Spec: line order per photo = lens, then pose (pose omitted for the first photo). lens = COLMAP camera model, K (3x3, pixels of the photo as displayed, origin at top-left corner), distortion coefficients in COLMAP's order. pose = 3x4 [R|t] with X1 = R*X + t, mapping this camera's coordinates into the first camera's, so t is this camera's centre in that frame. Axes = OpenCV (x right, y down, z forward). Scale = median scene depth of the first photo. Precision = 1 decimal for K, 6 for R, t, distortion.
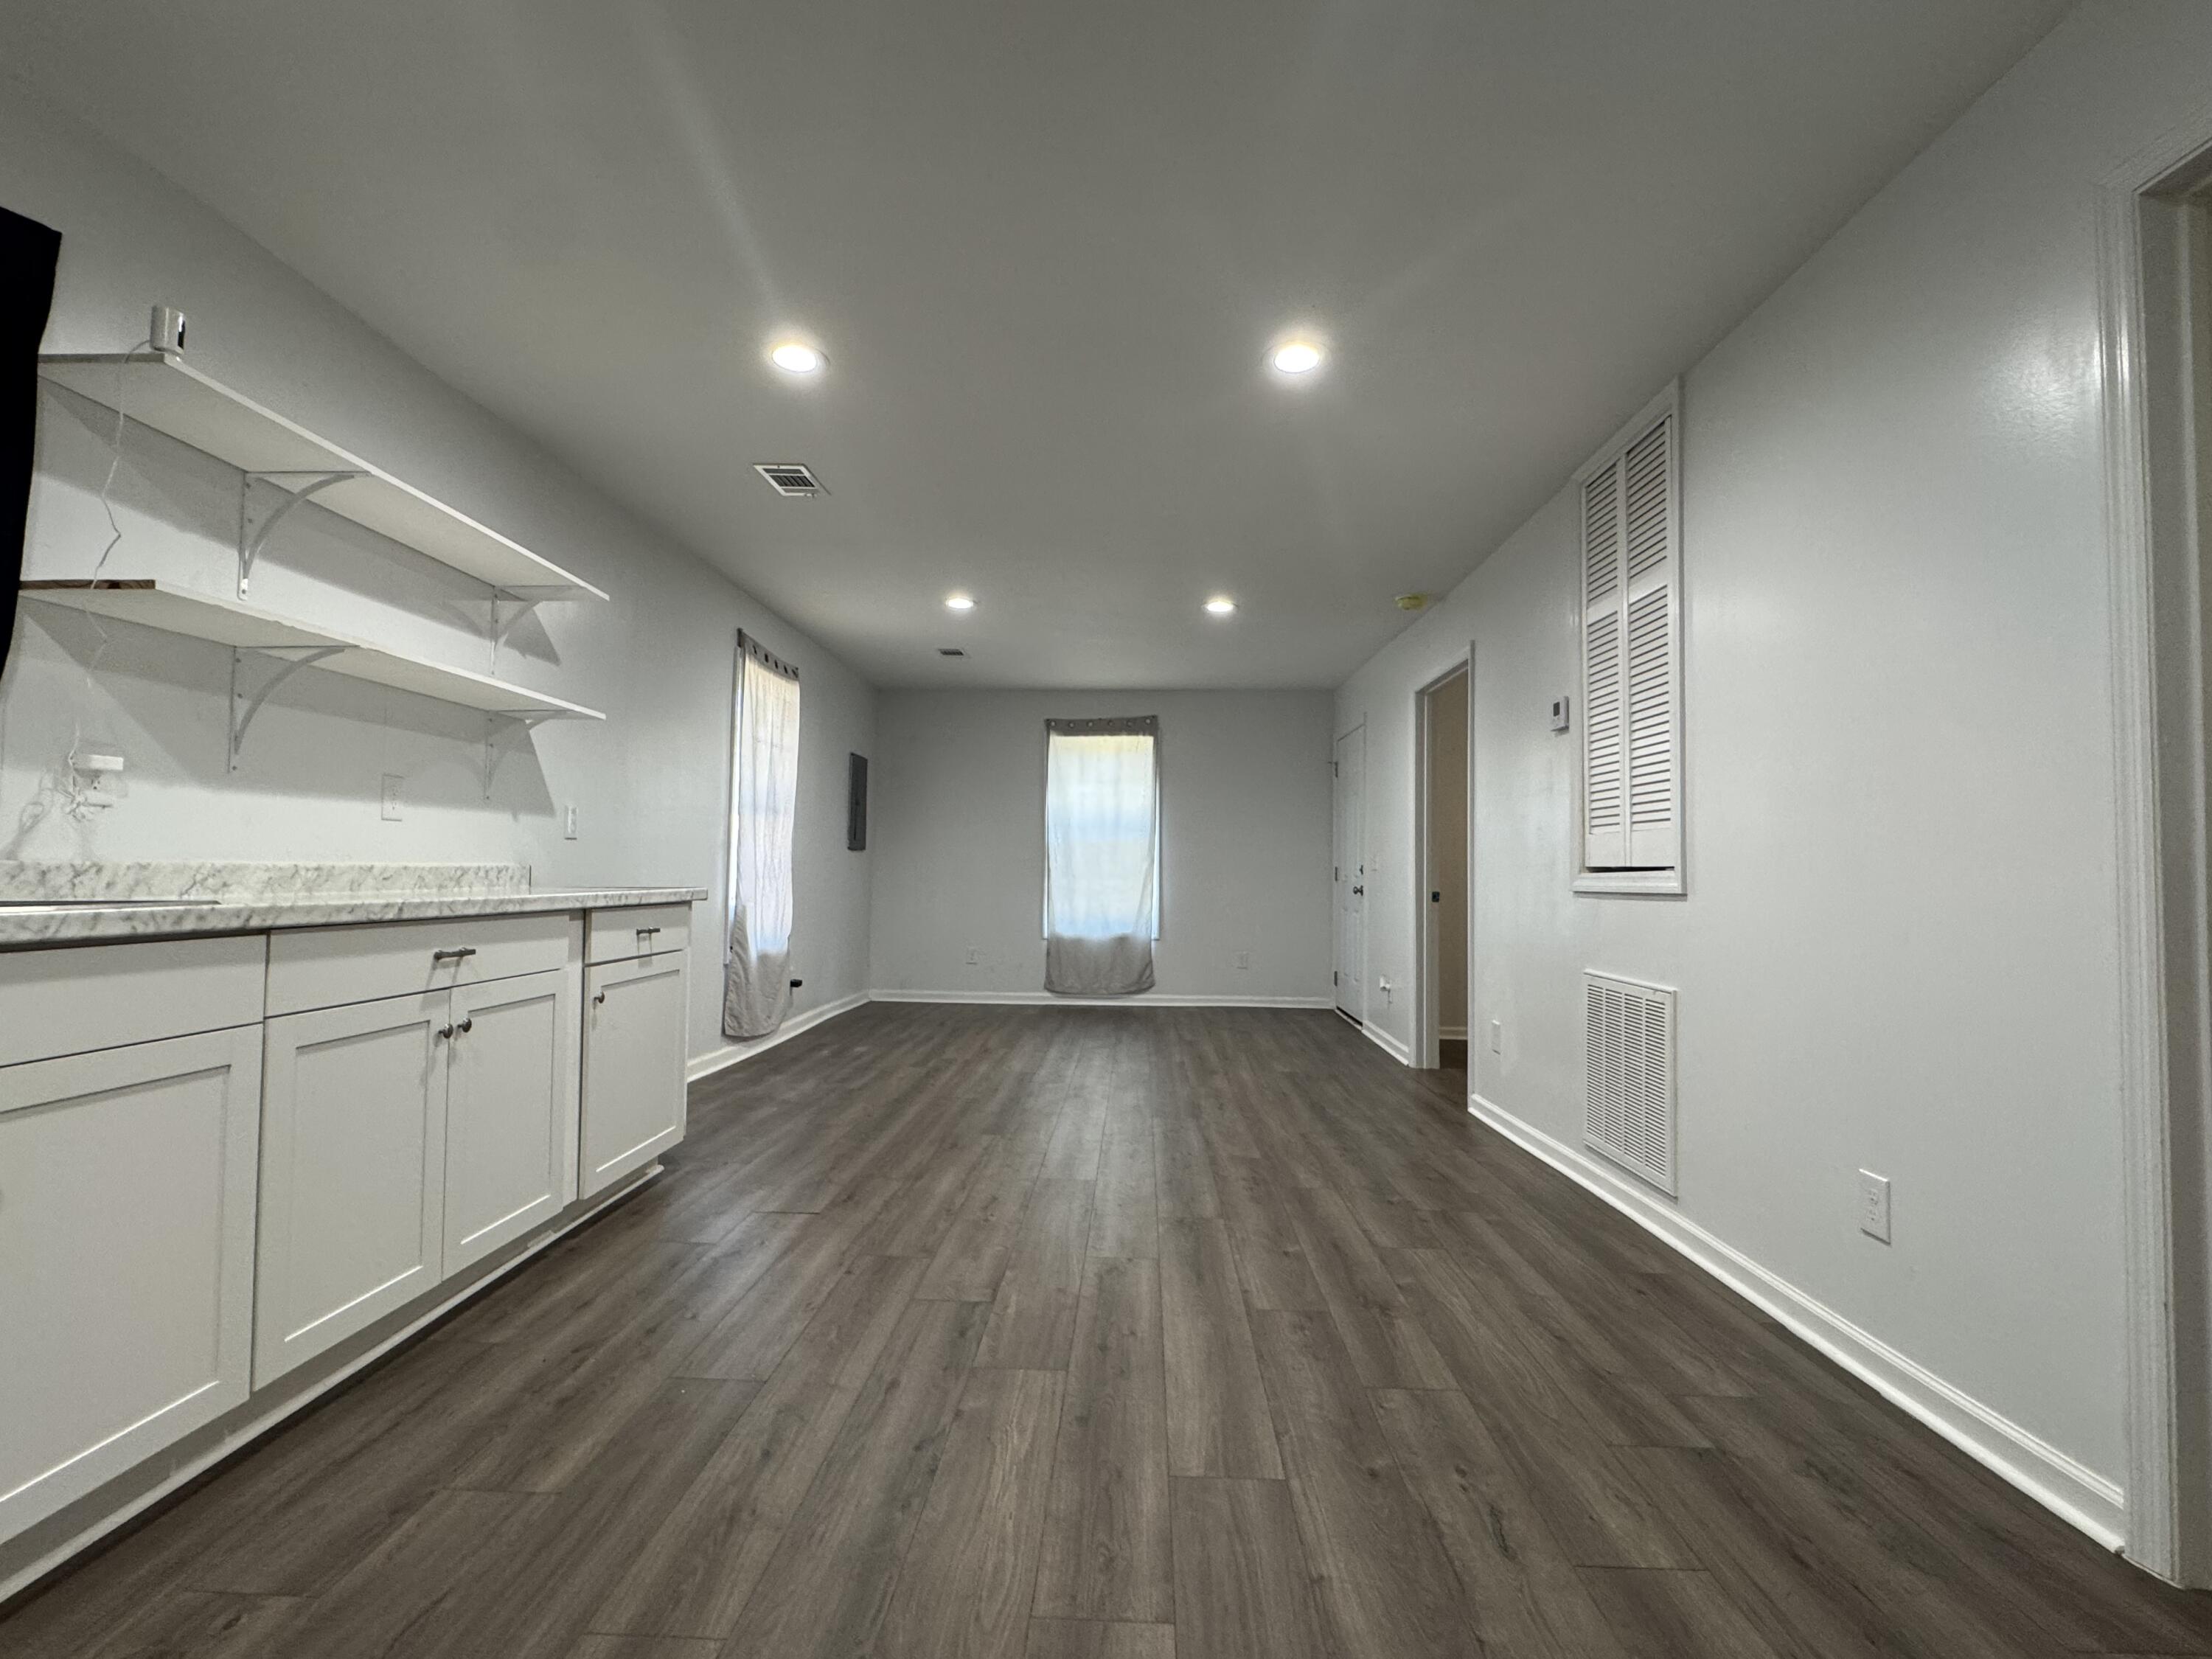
lens RADIAL K [[1025.0, 0, 1106.0], [0, 1025.0, 829.5], [0, 0, 1]] dist [-0.002245, -0.000225]
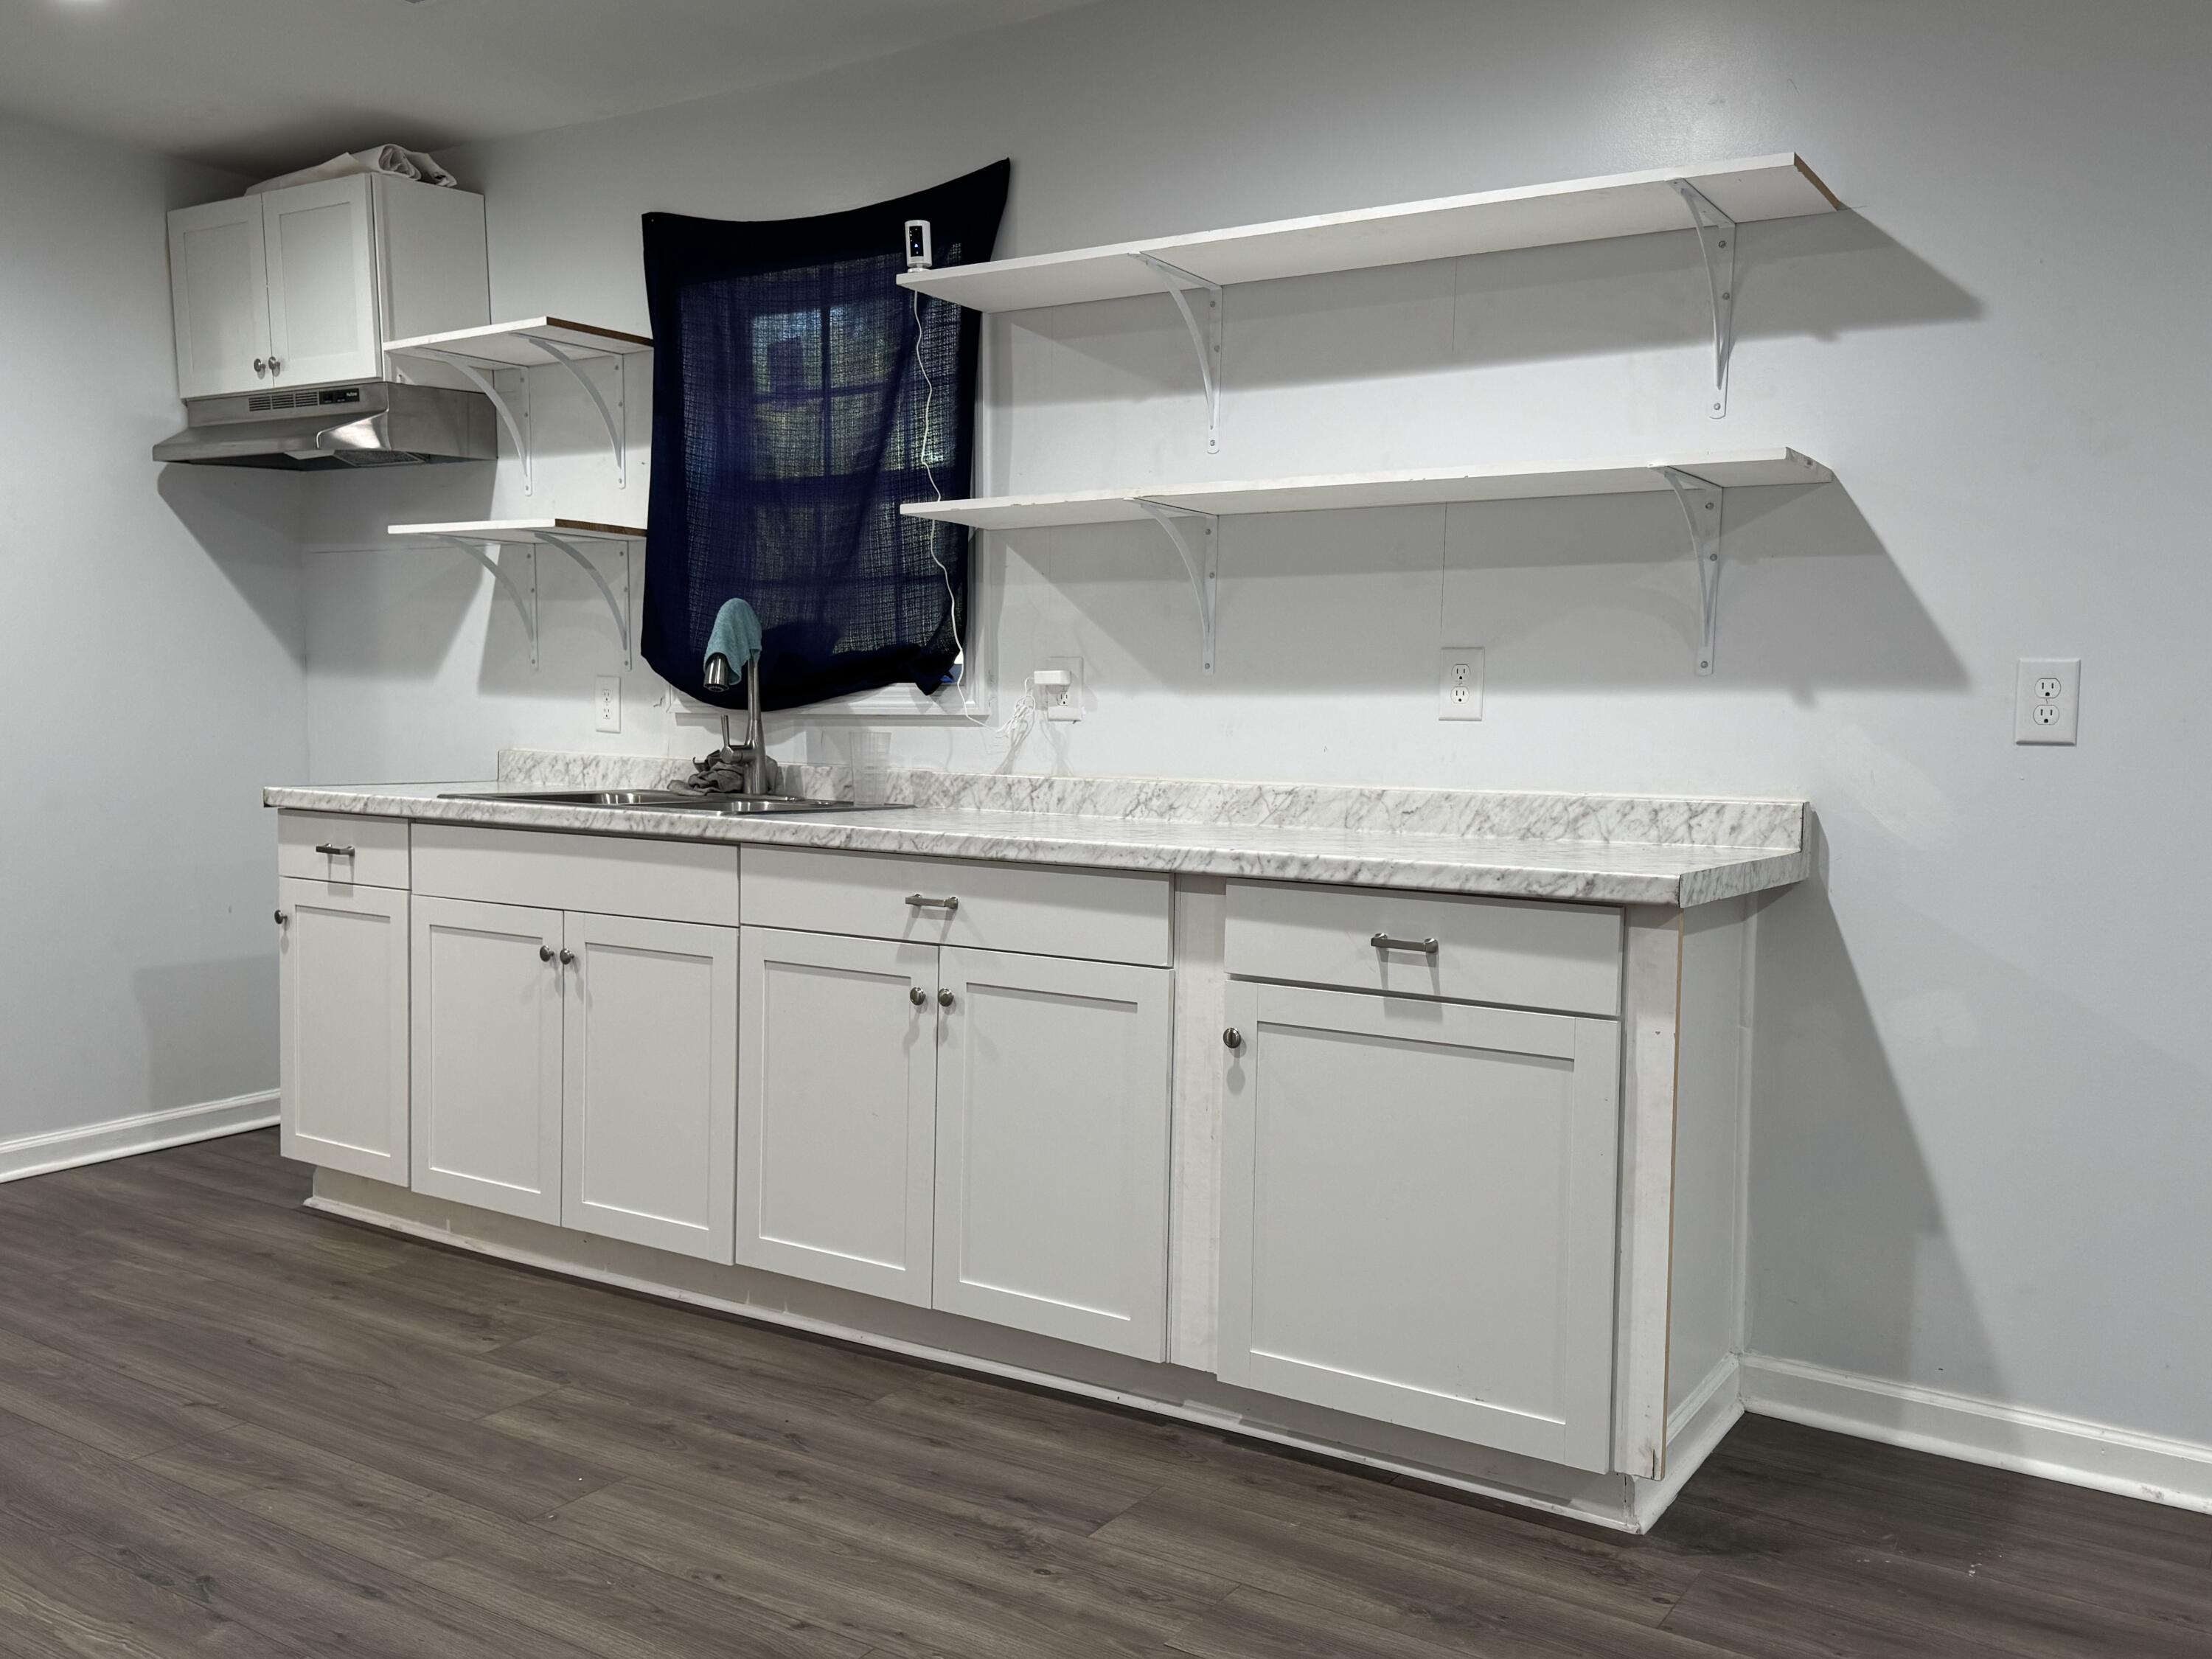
lens RADIAL K [[1880.8, 0, 1102.4], [0, 1880.8, 841.8], [0, 0, 1]] dist [0.148496, -0.287350]
pose [[-0.526134, 0.045176, -0.849201, 0.500736], [0.017223, 0.998949, 0.042472, 0.015825], [0.850227, 0.007720, -0.526360, 1.807881]]
